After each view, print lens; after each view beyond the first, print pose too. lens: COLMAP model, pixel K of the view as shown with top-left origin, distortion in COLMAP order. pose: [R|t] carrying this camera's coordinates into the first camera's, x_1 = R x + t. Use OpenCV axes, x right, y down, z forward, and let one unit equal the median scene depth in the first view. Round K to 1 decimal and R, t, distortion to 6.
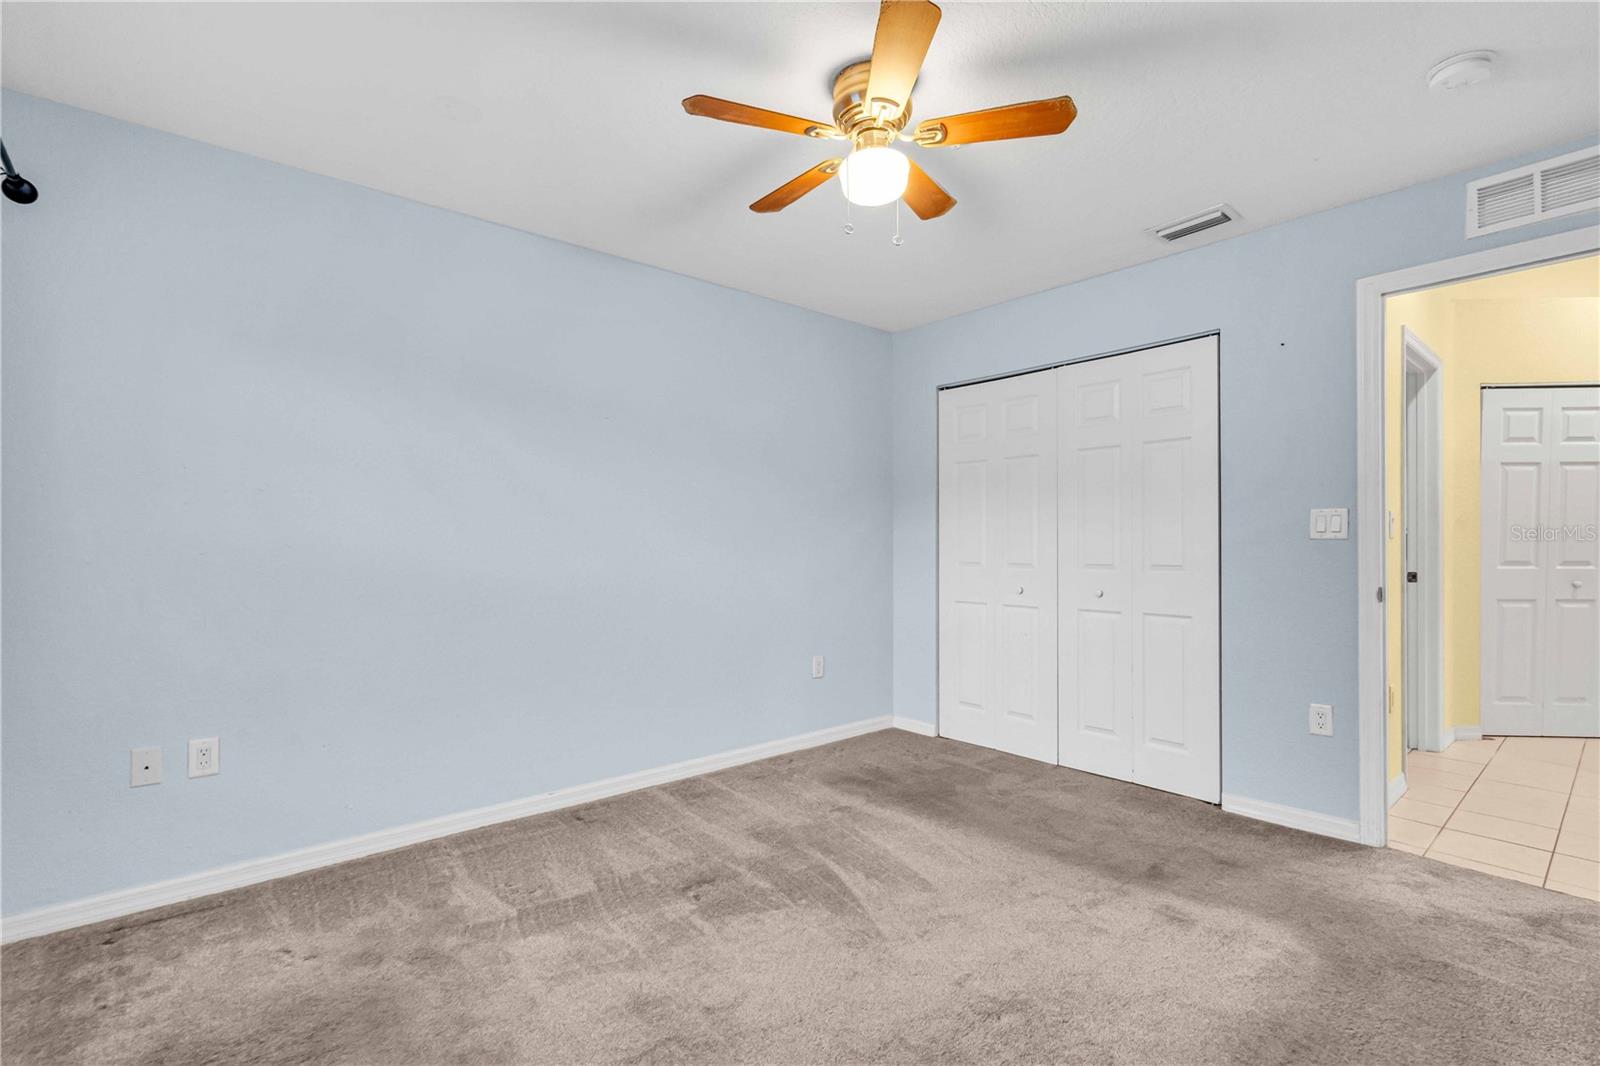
lens RADIAL K [[728.0, 0, 794.2], [0, 728.0, 539.9], [0, 0, 1]] dist [0.003064, 0.000409]
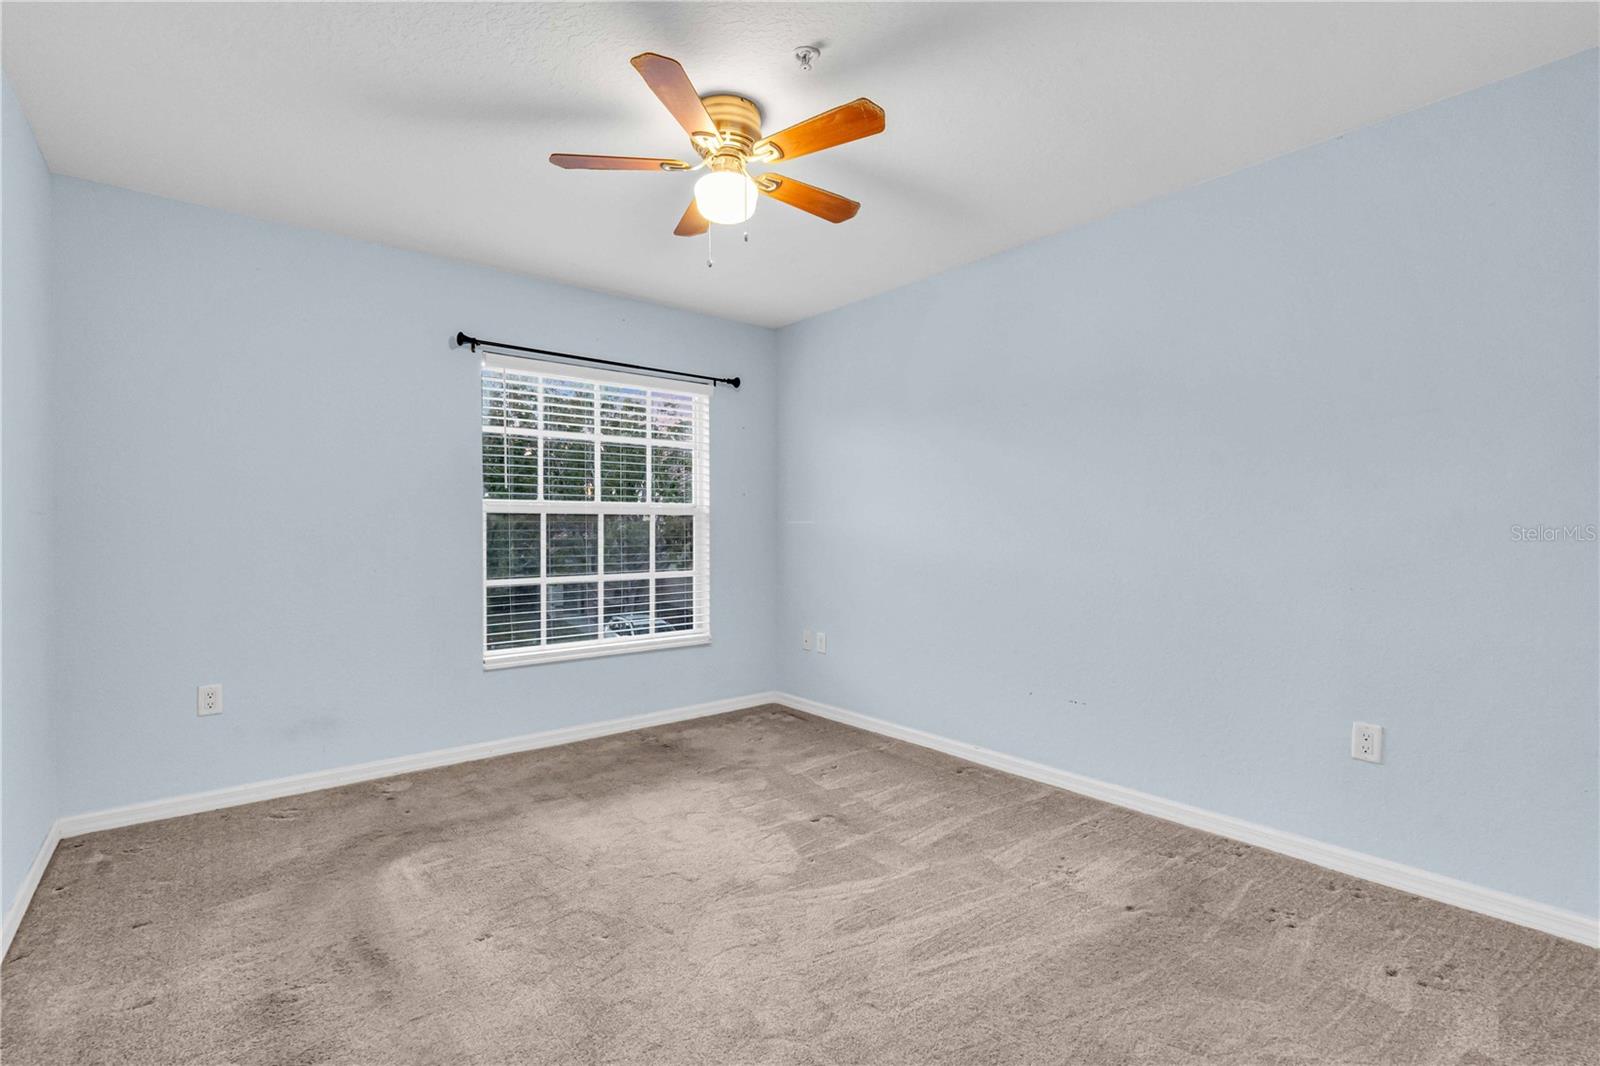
lens RADIAL K [[728.0, 0, 793.6], [0, 728.0, 530.7], [0, 0, 1]] dist [0.003064, 0.000409]
pose [[-0.013337, 0.006350, -0.999891, 1.008932], [0.009117, 0.999939, 0.006229, 0.001735], [0.999869, -0.009033, -0.013394, 0.924961]]
